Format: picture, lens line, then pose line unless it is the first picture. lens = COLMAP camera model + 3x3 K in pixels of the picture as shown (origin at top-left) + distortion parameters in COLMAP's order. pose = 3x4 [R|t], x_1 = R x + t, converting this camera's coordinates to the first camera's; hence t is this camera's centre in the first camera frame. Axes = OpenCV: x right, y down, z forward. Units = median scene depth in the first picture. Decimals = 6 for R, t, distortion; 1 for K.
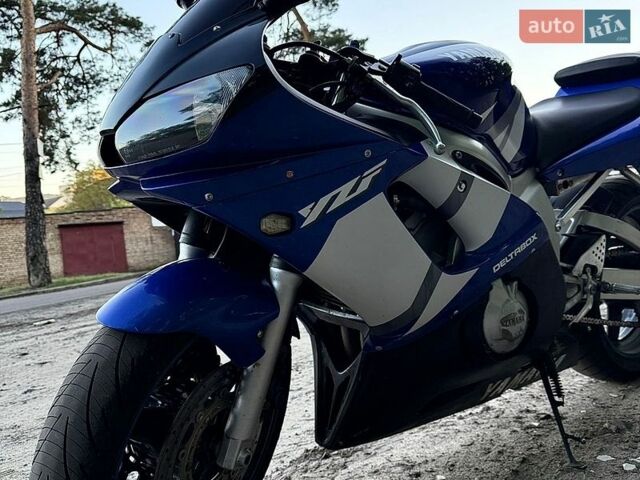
lens RADIAL K [[601.1, 0, 320.0], [0, 601.1, 240.0], [0, 0, 1]] dist [0.114227, -0.251101]
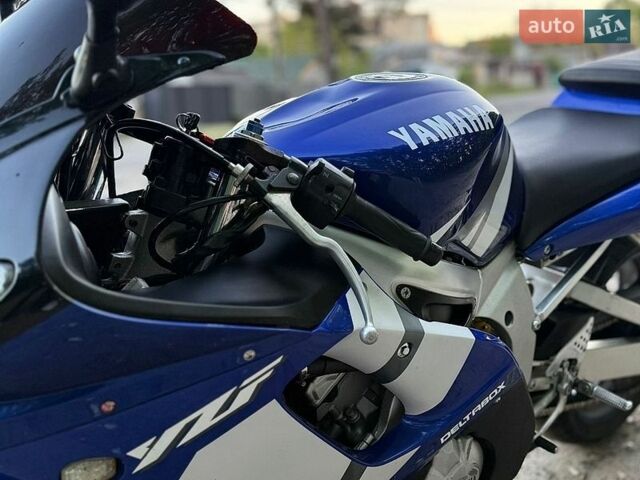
lens RADIAL K [[601.1, 0, 320.0], [0, 601.1, 240.0], [0, 0, 1]] dist [0.114227, -0.251101]
pose [[0.997402, 0.053448, 0.048303, 0.092626], [-0.061803, 0.979352, 0.192486, -0.306857], [-0.037018, -0.194971, 0.980110, 0.334469]]
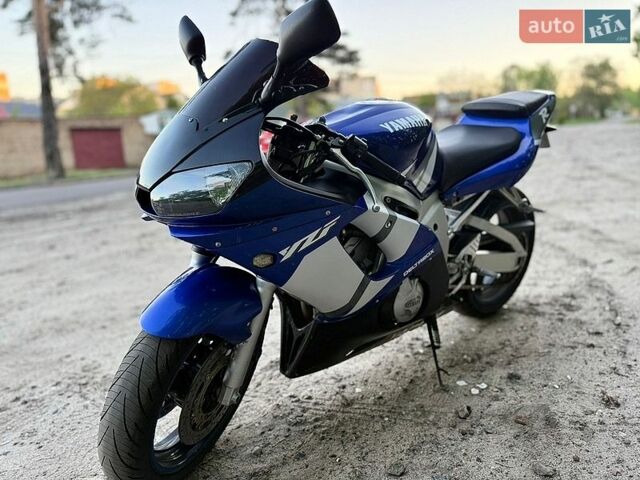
lens RADIAL K [[450.8, 0, 320.0], [0, 450.8, 240.0], [0, 0, 1]] dist [0.071194, -0.115429]
pose [[0.994160, 0.043756, 0.098648, -0.036281], [-0.061529, 0.980803, 0.185038, -0.225619], [-0.088658, -0.190027, 0.977768, -0.066933]]
